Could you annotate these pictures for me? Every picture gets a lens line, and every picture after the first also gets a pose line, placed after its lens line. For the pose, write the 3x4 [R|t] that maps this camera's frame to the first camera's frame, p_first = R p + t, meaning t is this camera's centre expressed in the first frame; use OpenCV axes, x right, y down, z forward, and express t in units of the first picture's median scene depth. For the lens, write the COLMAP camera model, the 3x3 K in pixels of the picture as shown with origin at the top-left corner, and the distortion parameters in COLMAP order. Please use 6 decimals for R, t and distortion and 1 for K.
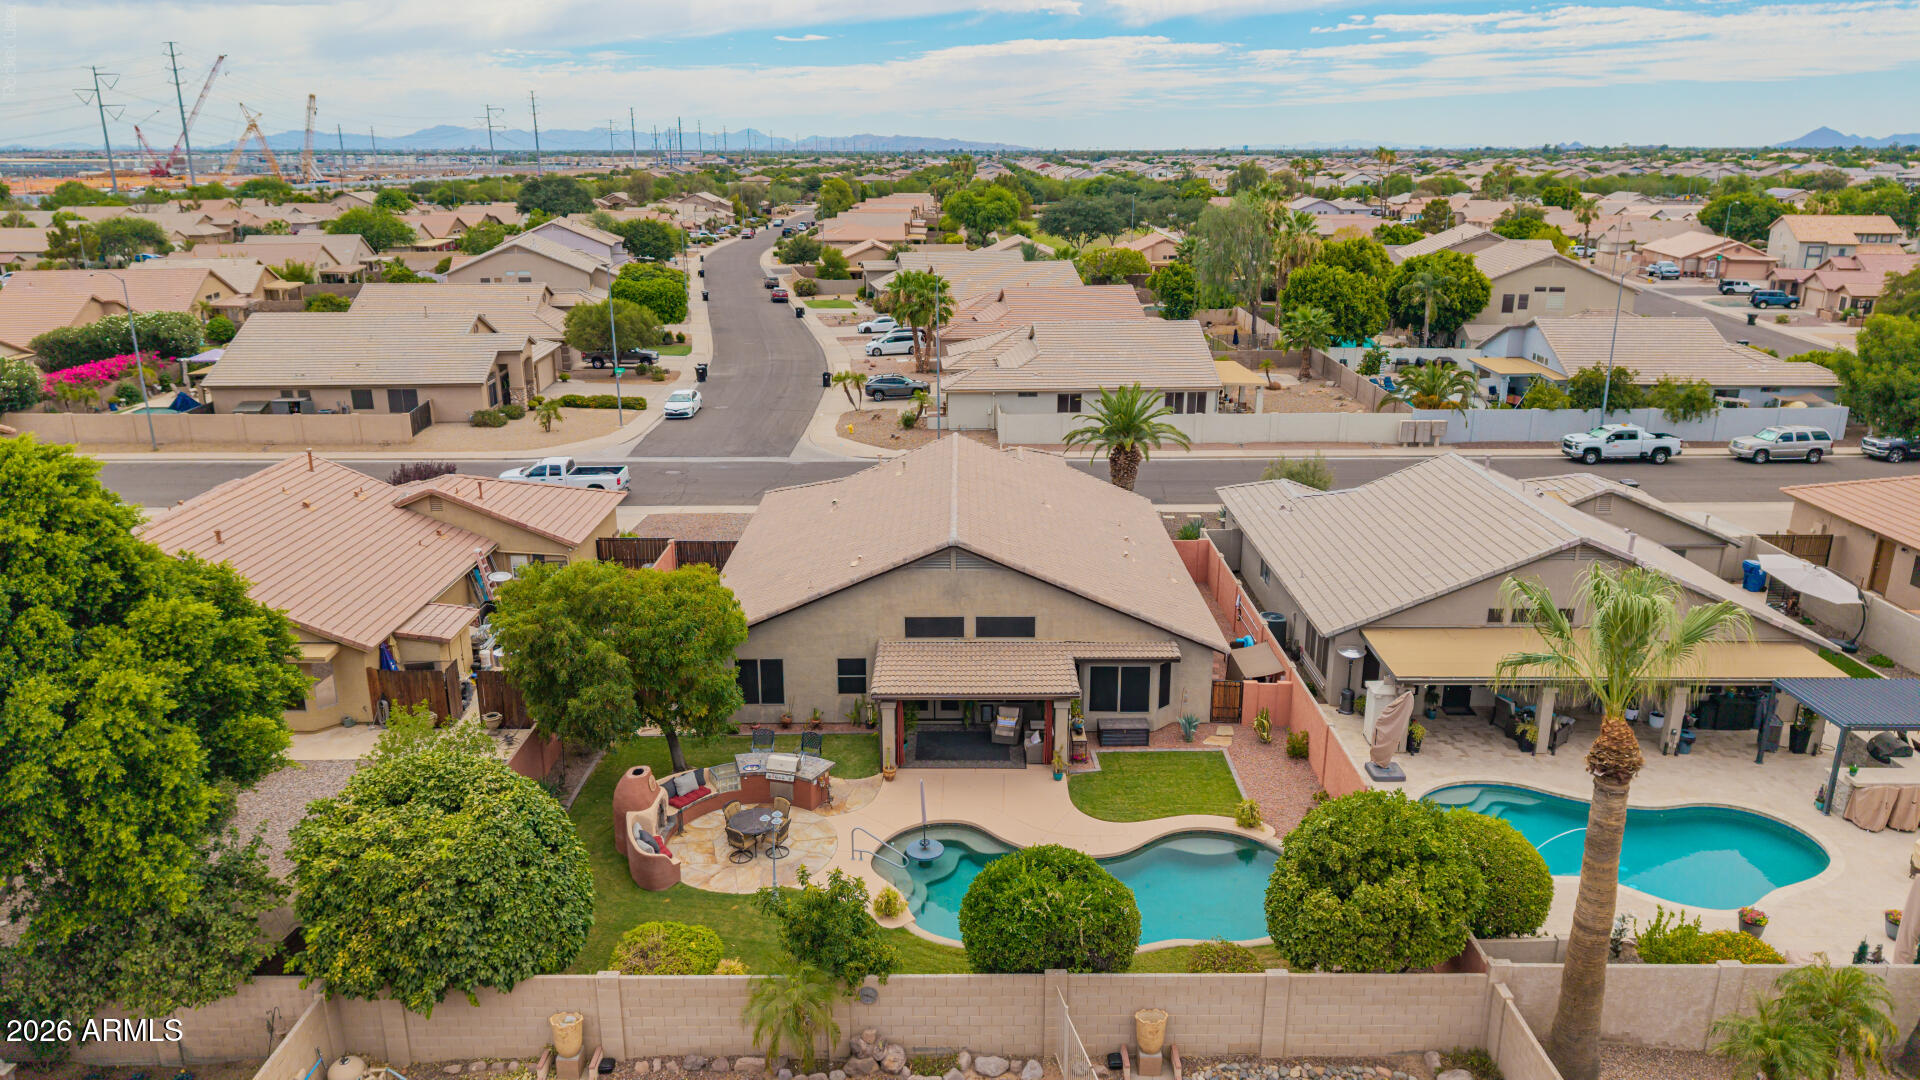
lens RADIAL K [[1280.9, 0, 962.7], [0, 1280.9, 537.2], [0, 0, 1]] dist [0.035542, -0.041555]
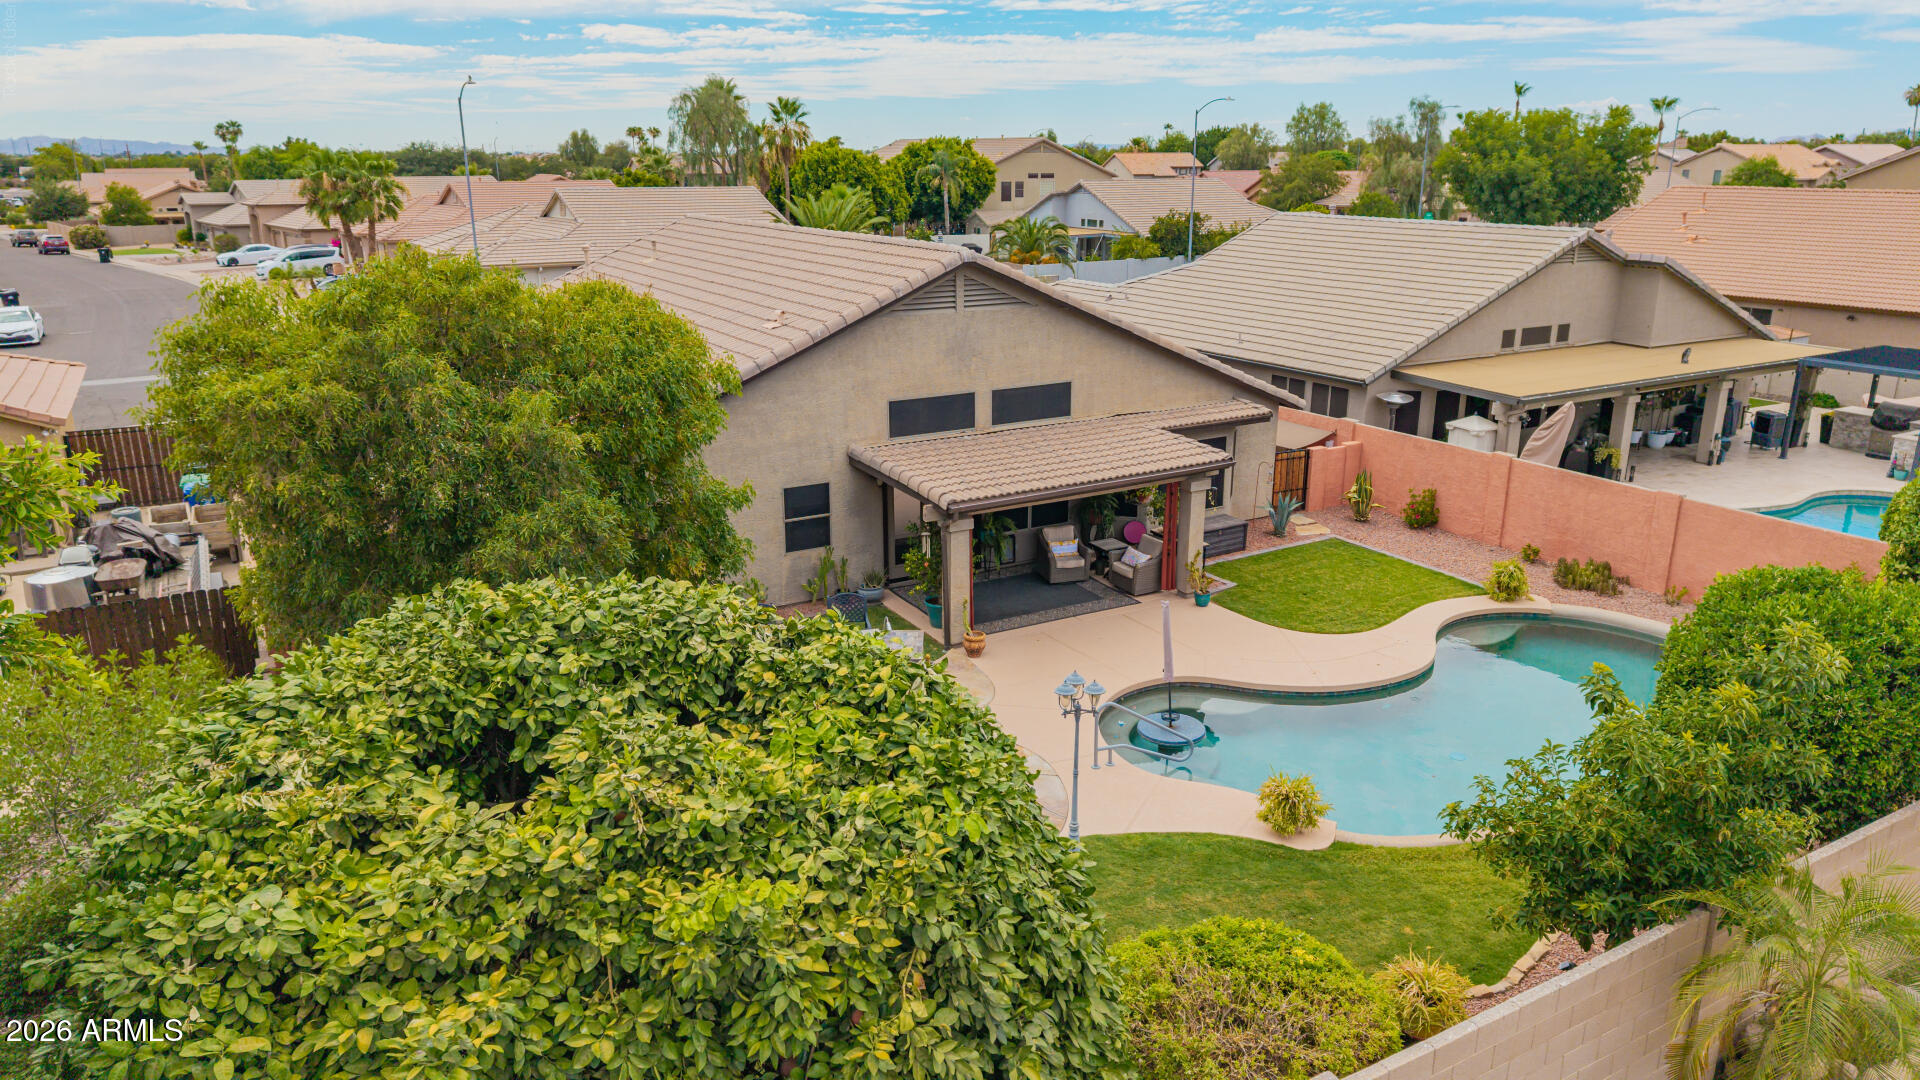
lens RADIAL K [[1280.9, 0, 963.4], [0, 1280.9, 540.3], [0, 0, 1]] dist [0.035542, -0.041555]
pose [[0.863045, -0.146160, 0.483519, -0.298995], [0.147306, 0.988441, 0.035860, 0.106661], [-0.483171, 0.040276, 0.874599, 0.455832]]
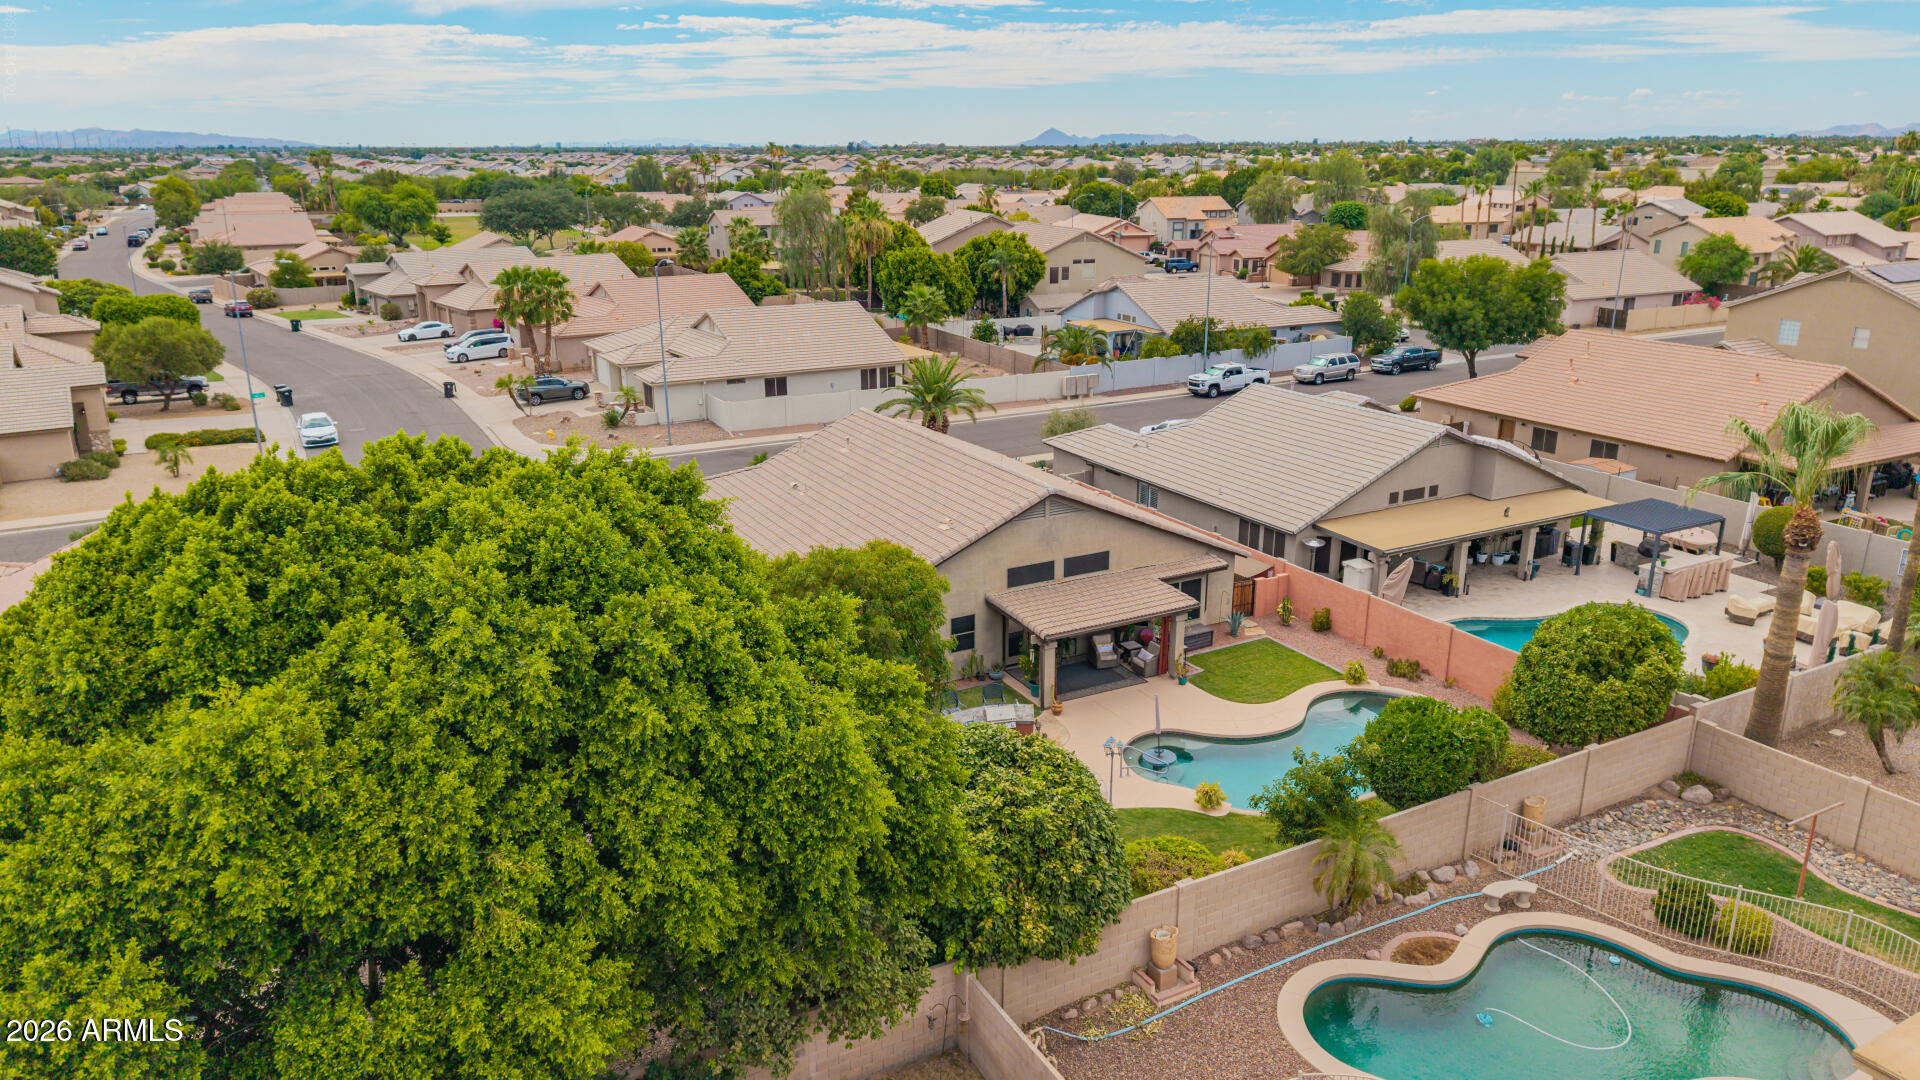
lens RADIAL K [[1280.9, 0, 961.7], [0, 1280.9, 540.0], [0, 0, 1]] dist [0.035542, -0.041555]
pose [[0.877289, -0.141990, 0.458479, -0.541096], [0.140203, 0.989388, 0.038136, -0.005933], [-0.459029, 0.030824, 0.887887, 0.075832]]
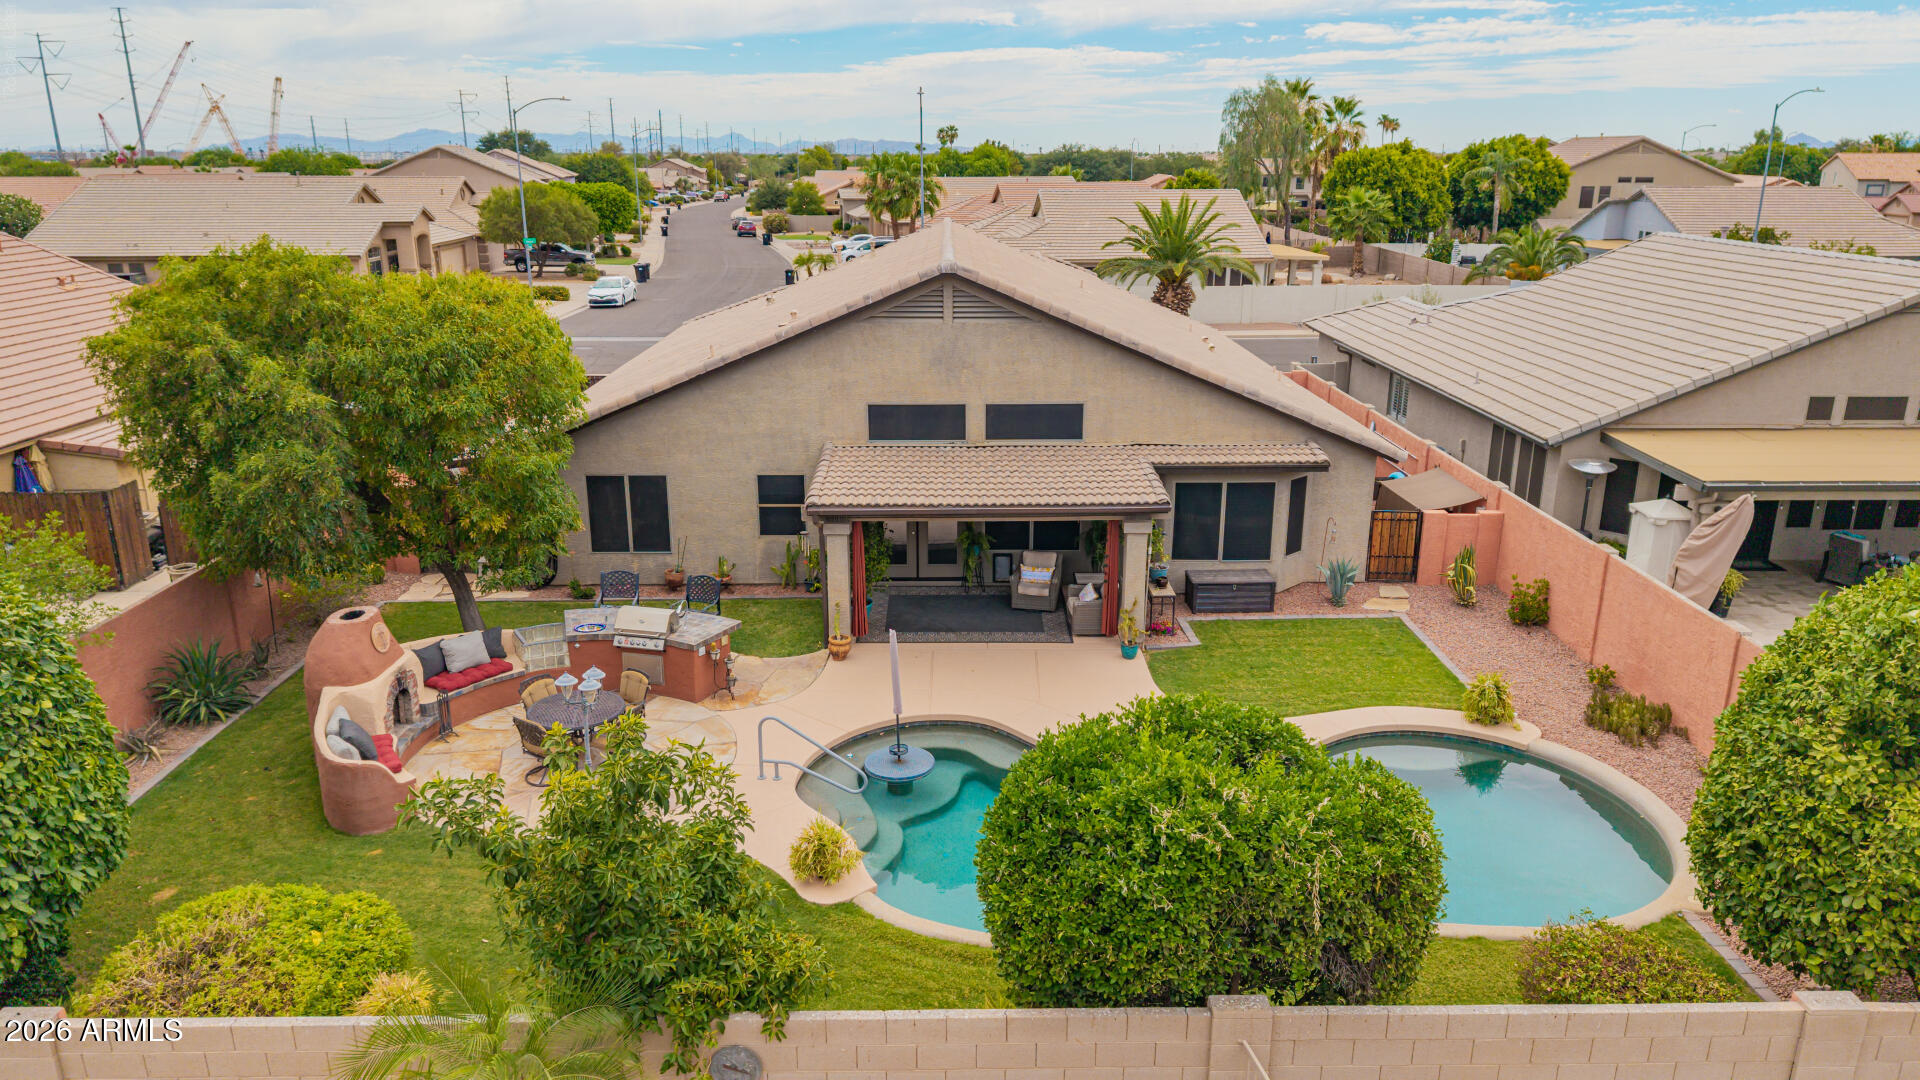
lens RADIAL K [[1280.9, 0, 961.6], [0, 1280.9, 537.9], [0, 0, 1]] dist [0.035542, -0.041555]
pose [[0.999943, -0.002209, 0.010459, -0.007079], [0.002242, 0.999993, -0.003154, 0.124096], [-0.010452, 0.003178, 0.999940, 0.381109]]
